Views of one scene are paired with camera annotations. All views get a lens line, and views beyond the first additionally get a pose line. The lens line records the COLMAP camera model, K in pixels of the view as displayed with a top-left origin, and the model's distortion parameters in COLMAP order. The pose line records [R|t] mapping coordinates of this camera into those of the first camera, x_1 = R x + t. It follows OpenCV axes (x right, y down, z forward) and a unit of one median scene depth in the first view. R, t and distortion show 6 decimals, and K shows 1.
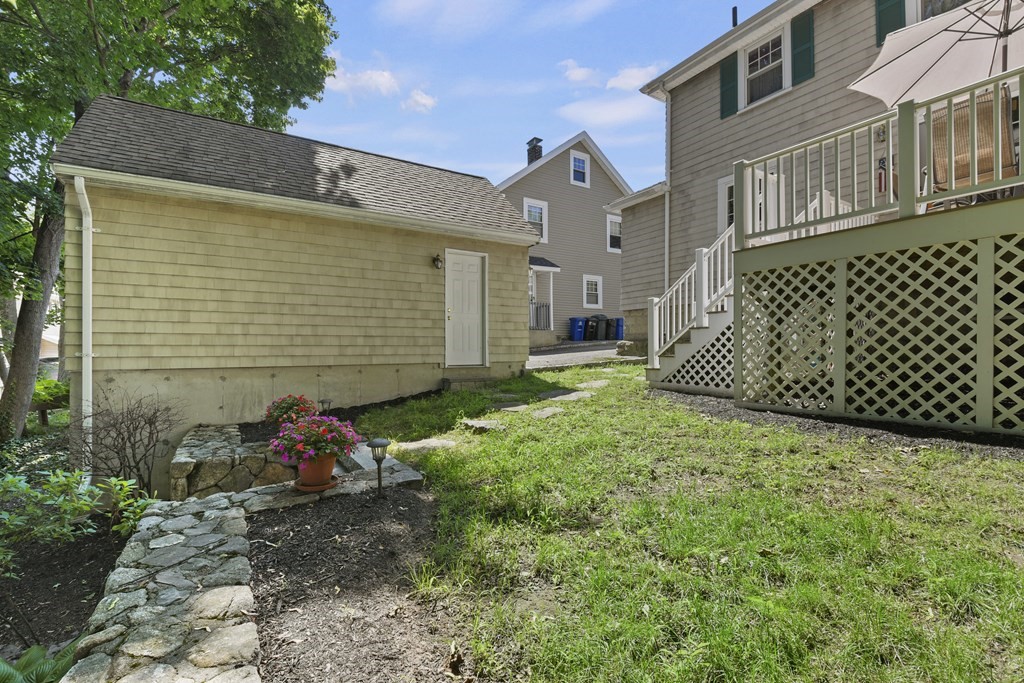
lens RADIAL K [[456.1, 0, 493.9], [0, 456.1, 348.2], [0, 0, 1]] dist [-0.018787, -0.000976]
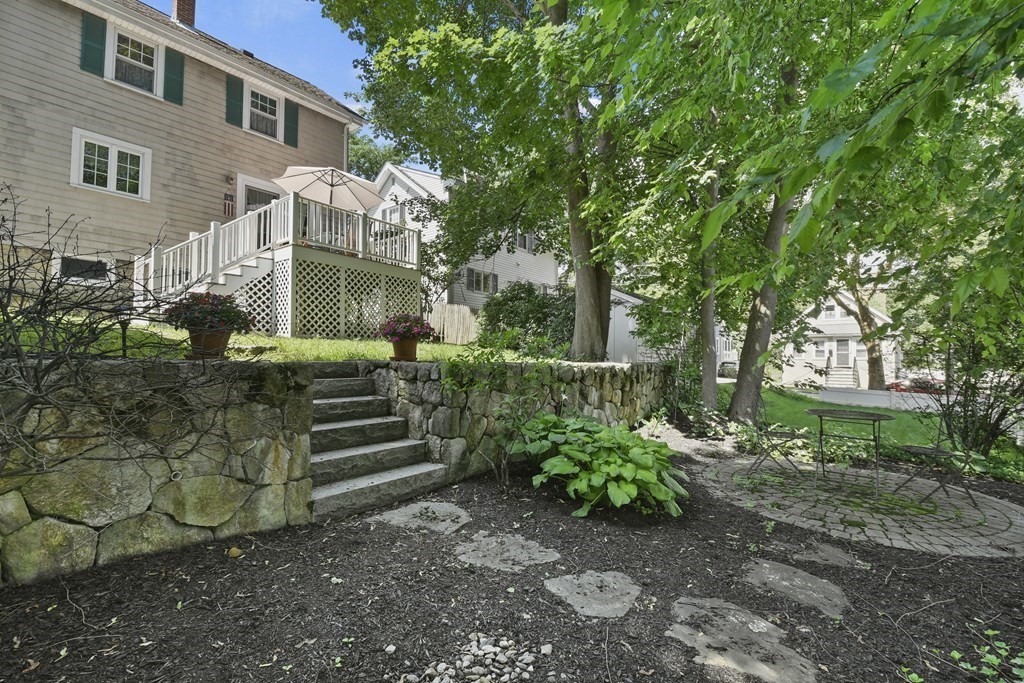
lens RADIAL K [[428.1, 0, 508.5], [0, 428.1, 341.8], [0, 0, 1]] dist [-0.000130, -0.000177]
pose [[-0.308391, 0.033917, 0.950655, -0.917940], [-0.019695, 0.998922, -0.042028, 0.149476], [-0.951056, -0.031684, -0.307391, 0.546905]]
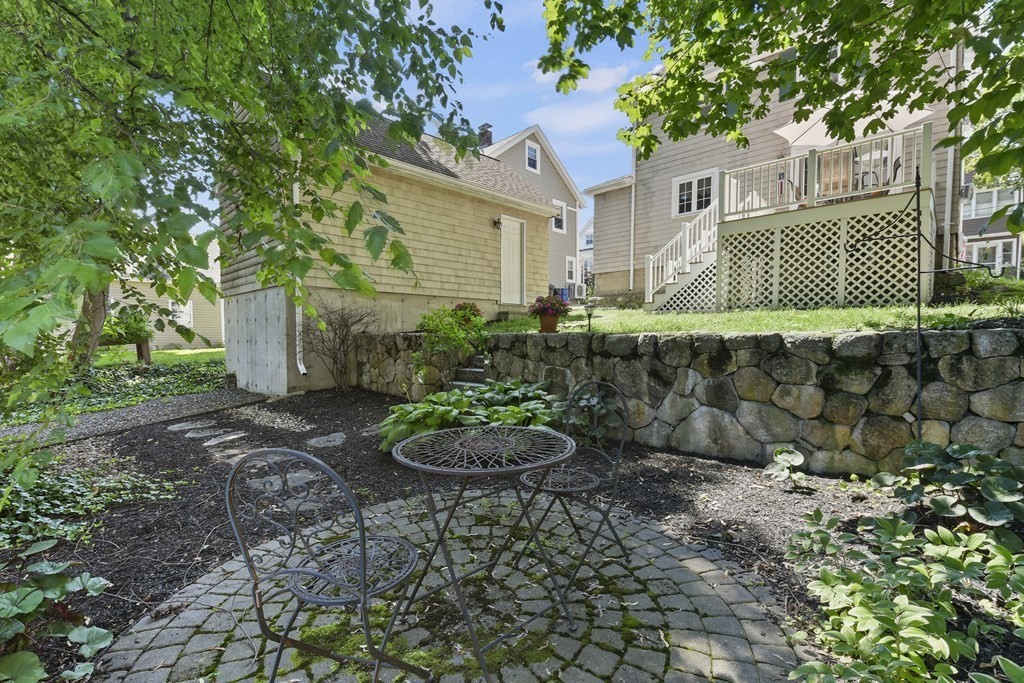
lens RADIAL K [[450.3, 0, 511.5], [0, 450.3, 350.3], [0, 0, 1]] dist [-0.002023, -0.000231]
pose [[0.967801, -0.011630, 0.251446, -0.519719], [0.000461, 0.999012, 0.044434, 0.150994], [-0.251715, -0.042887, 0.966851, -0.376334]]
